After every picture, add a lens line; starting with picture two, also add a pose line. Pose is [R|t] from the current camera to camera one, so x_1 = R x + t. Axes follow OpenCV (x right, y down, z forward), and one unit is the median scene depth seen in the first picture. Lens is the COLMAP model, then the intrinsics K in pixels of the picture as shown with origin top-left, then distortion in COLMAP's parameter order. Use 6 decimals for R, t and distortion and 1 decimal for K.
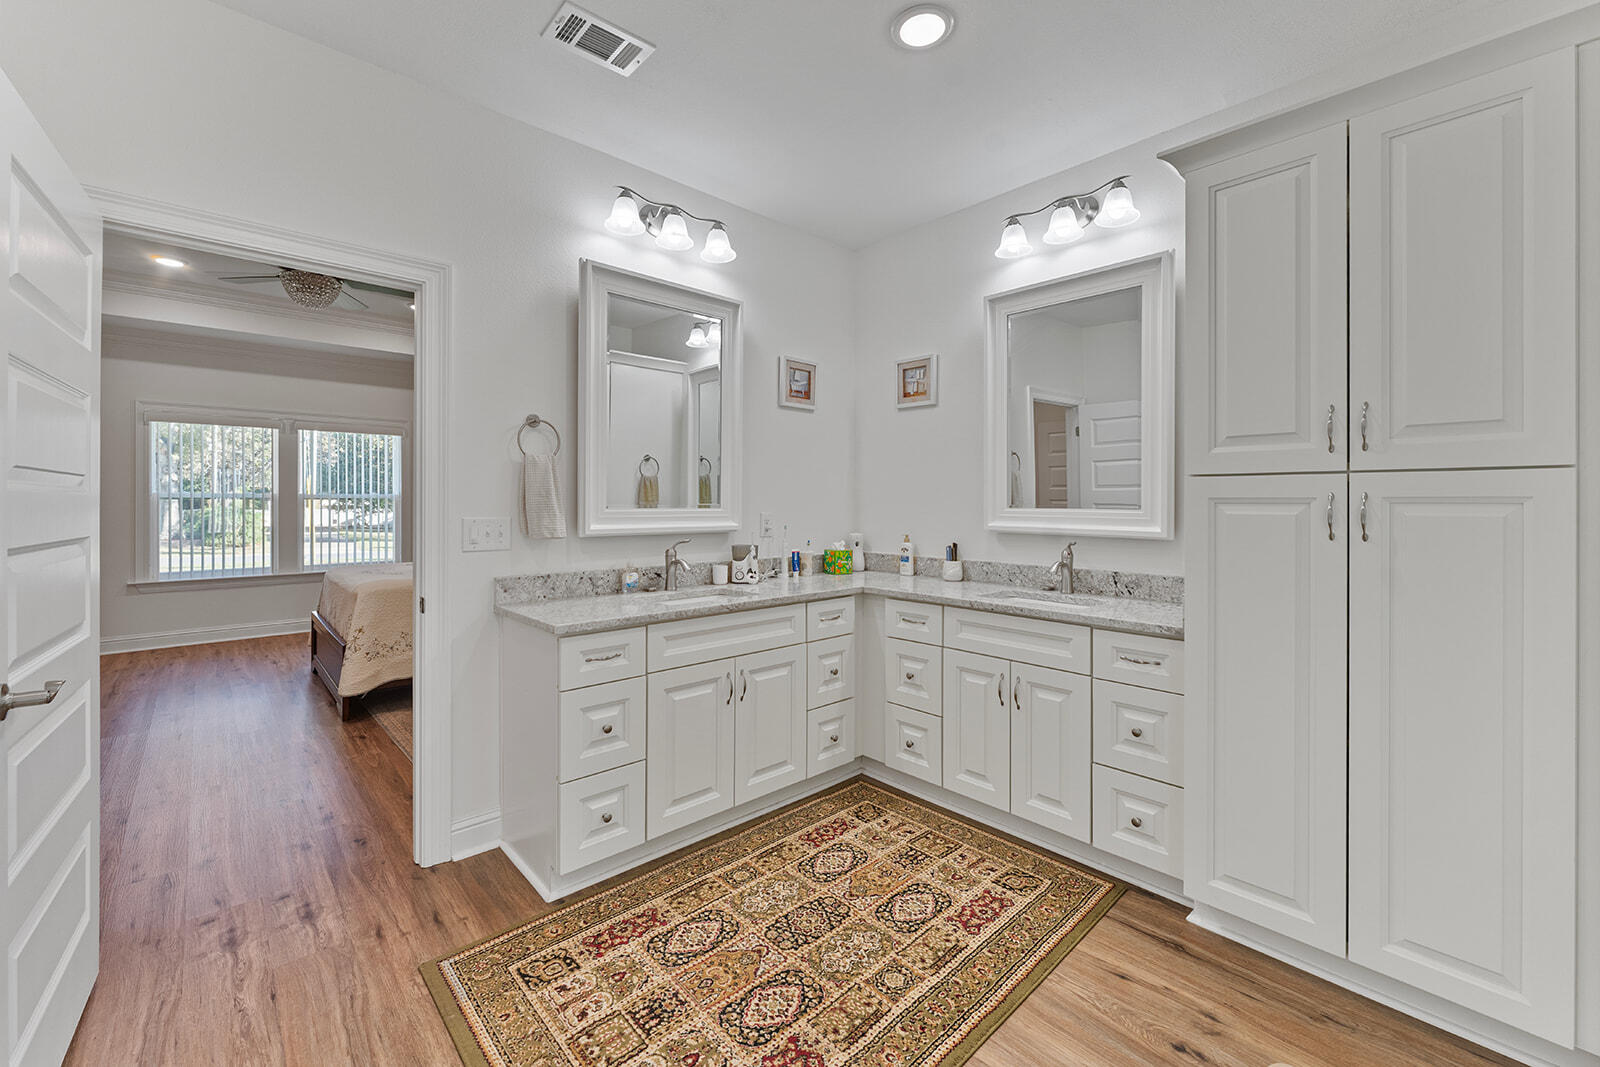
lens RADIAL K [[632.4, 0, 811.4], [0, 632.4, 503.1], [0, 0, 1]] dist [-0.001468, 0.000157]
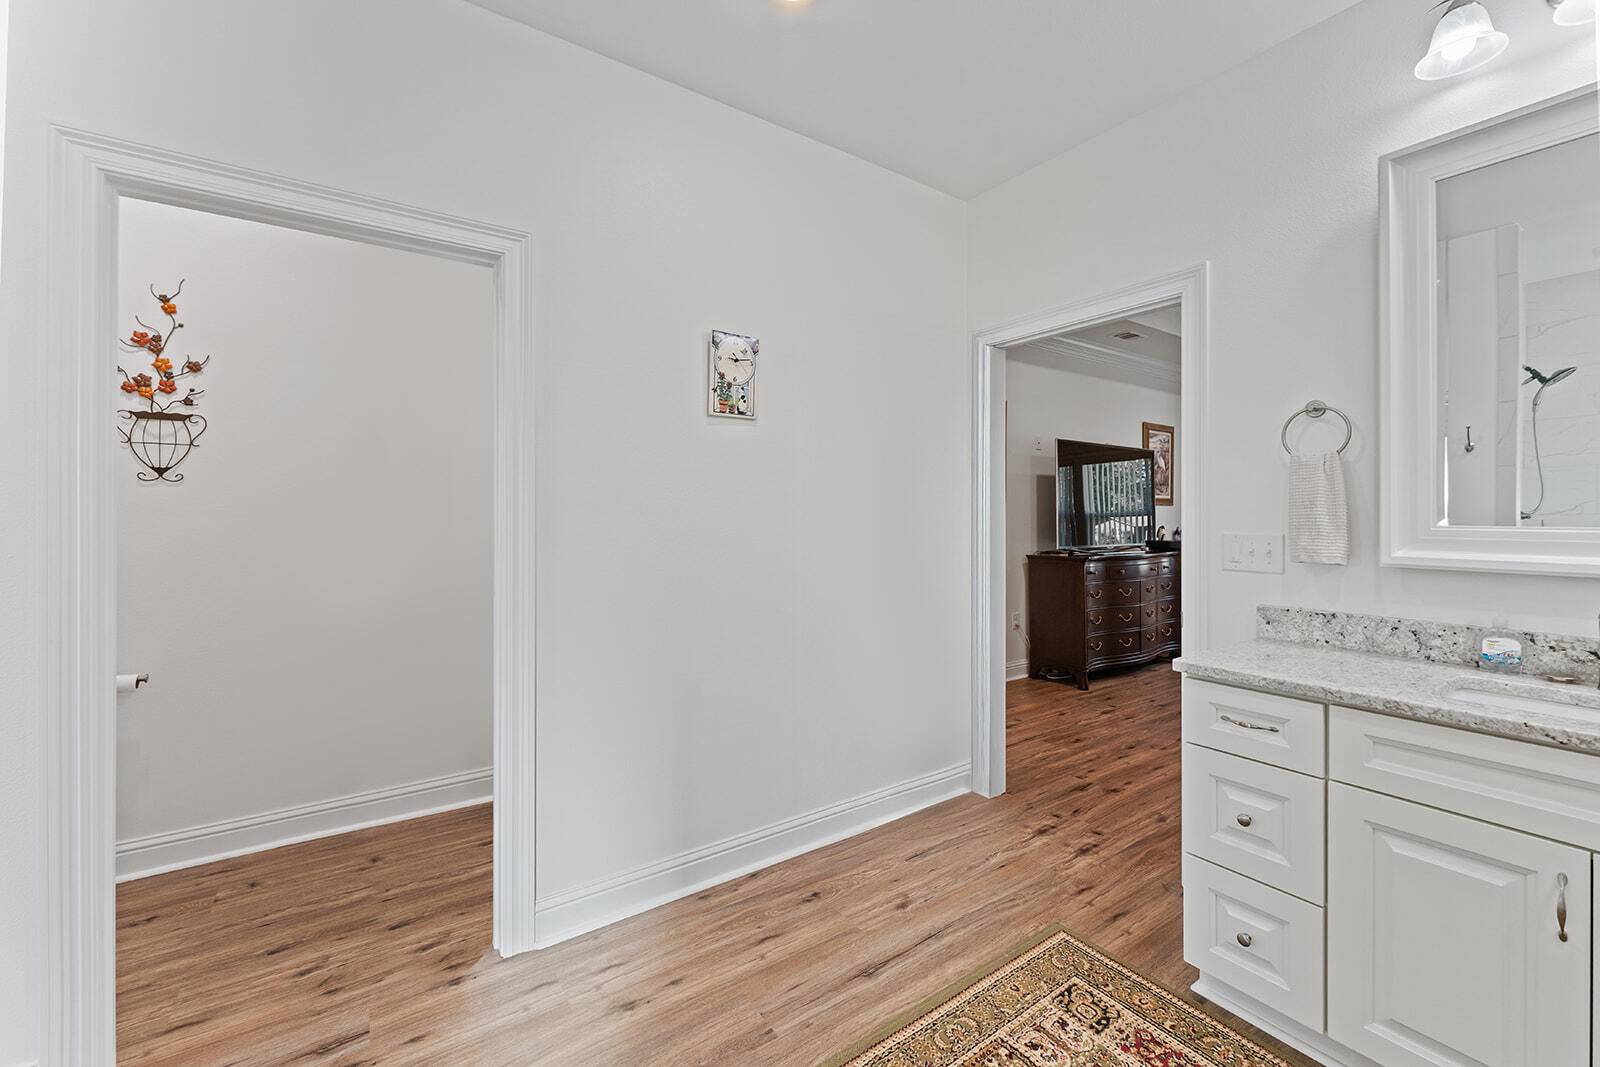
lens RADIAL K [[651.8, 0, 806.4], [0, 651.8, 518.0], [0, 0, 1]] dist [-0.001494, 0.000171]
pose [[-0.137369, 0.000873, -0.990520, 0.528256], [-0.002117, 0.999997, 0.001175, 0.002806], [0.990518, 0.002259, -0.137367, 0.623963]]
